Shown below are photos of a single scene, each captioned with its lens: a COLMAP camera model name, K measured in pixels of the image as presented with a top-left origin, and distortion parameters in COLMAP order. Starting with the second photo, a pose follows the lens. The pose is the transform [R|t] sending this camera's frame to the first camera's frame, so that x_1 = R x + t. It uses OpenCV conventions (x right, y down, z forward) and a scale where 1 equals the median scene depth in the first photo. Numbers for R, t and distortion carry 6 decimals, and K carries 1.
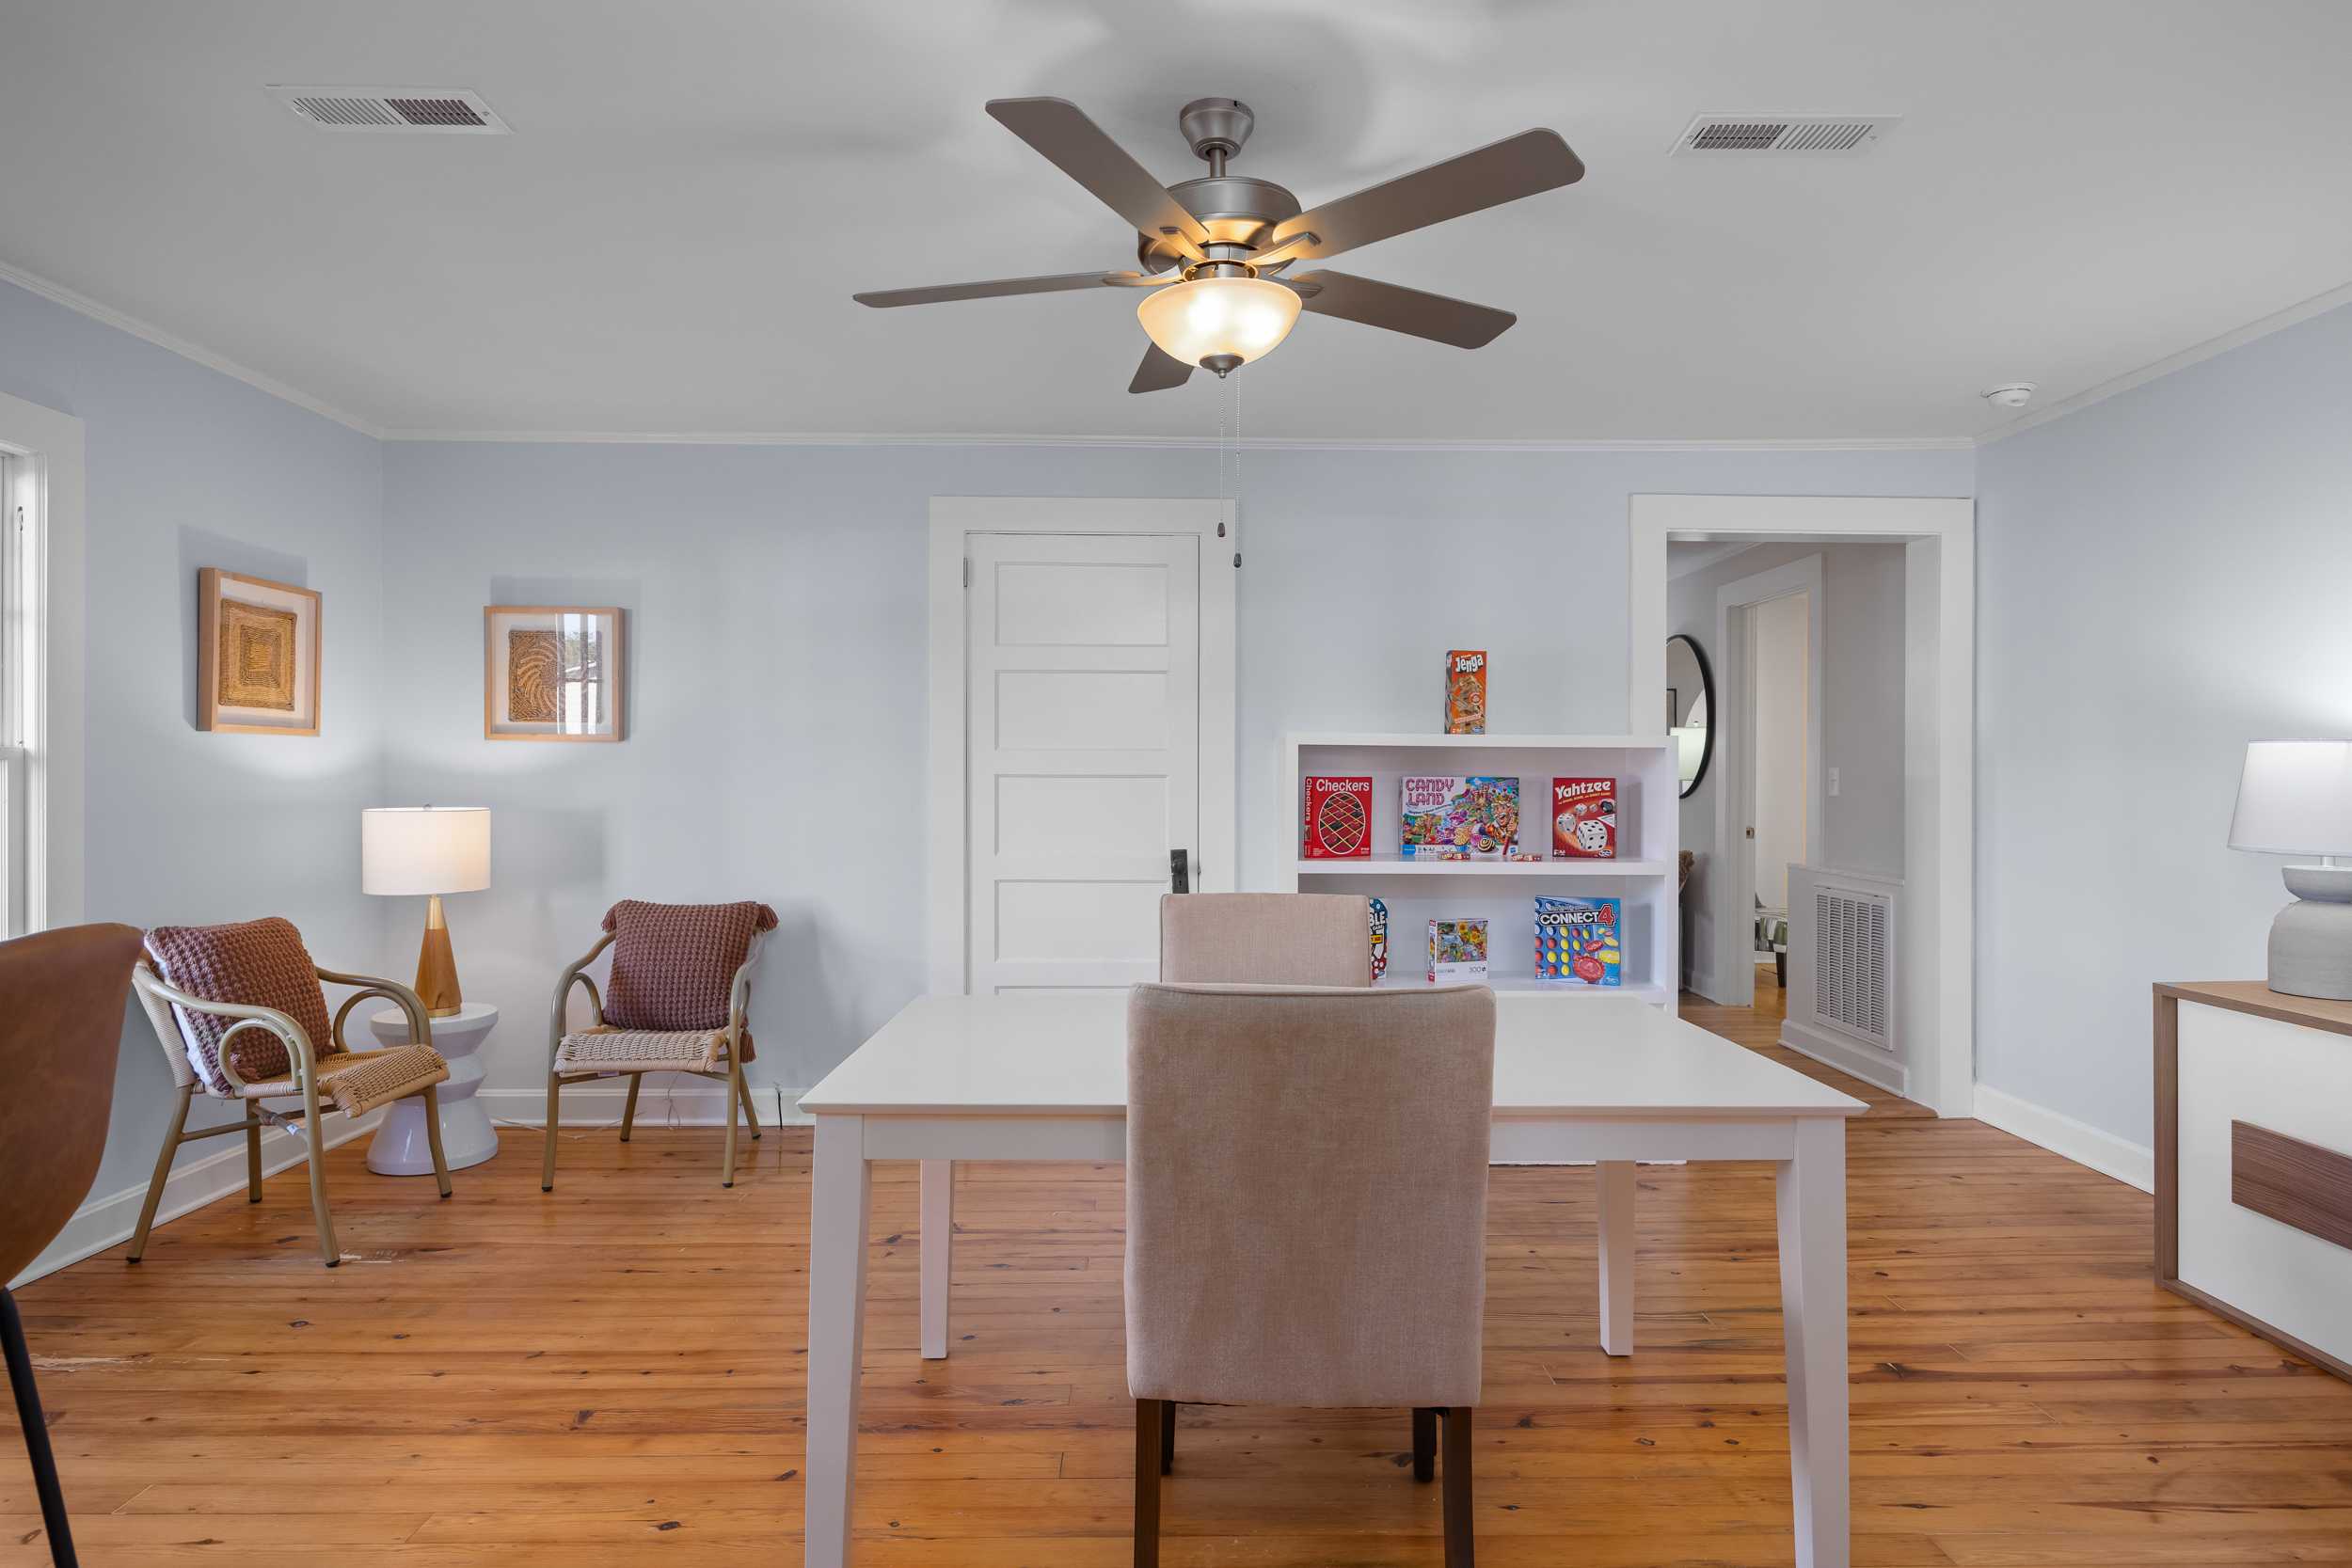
lens RADIAL K [[1280.9, 0, 1178.9], [0, 1280.9, 786.2], [0, 0, 1]] dist [0.005993, 0.001281]
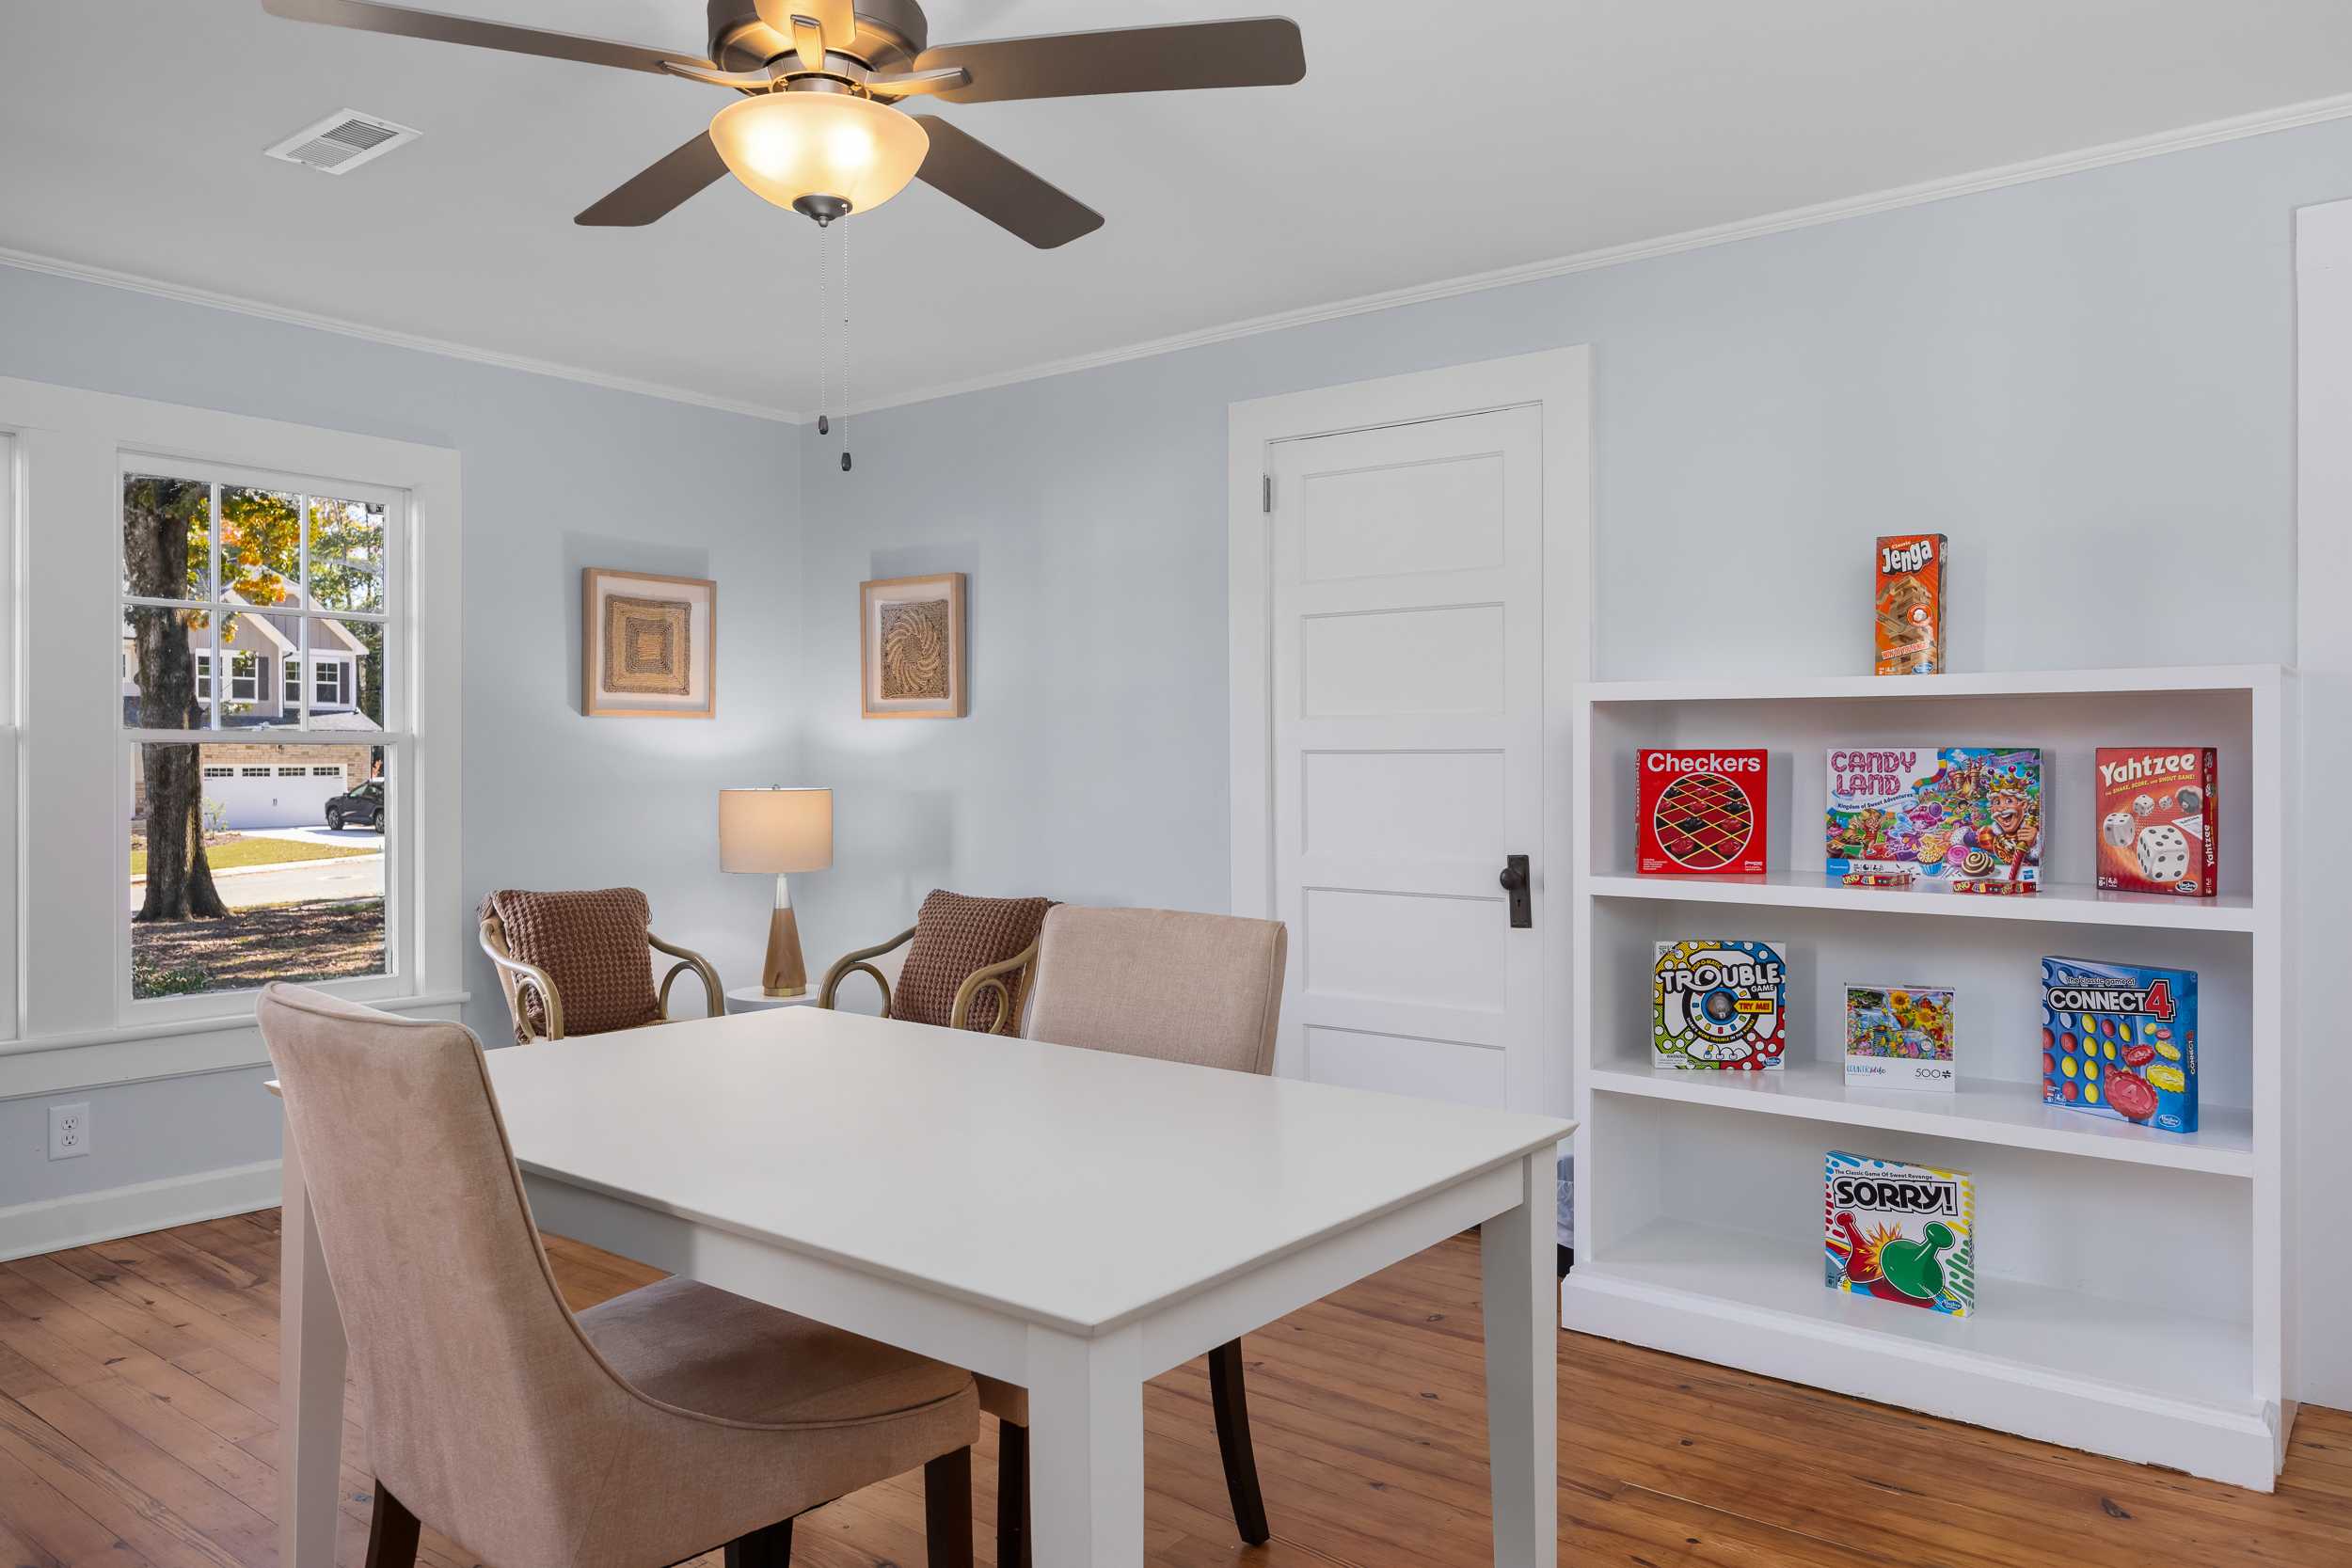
lens RADIAL K [[1604.7, 0, 1175.5], [0, 1604.7, 774.6], [0, 0, 1]] dist [0.003886, 0.006512]
pose [[0.779712, 0.001348, -0.626137, 0.426261], [-0.000748, 0.999999, 0.001222, 0.004631], [0.626138, -0.000485, 0.779712, 0.205632]]
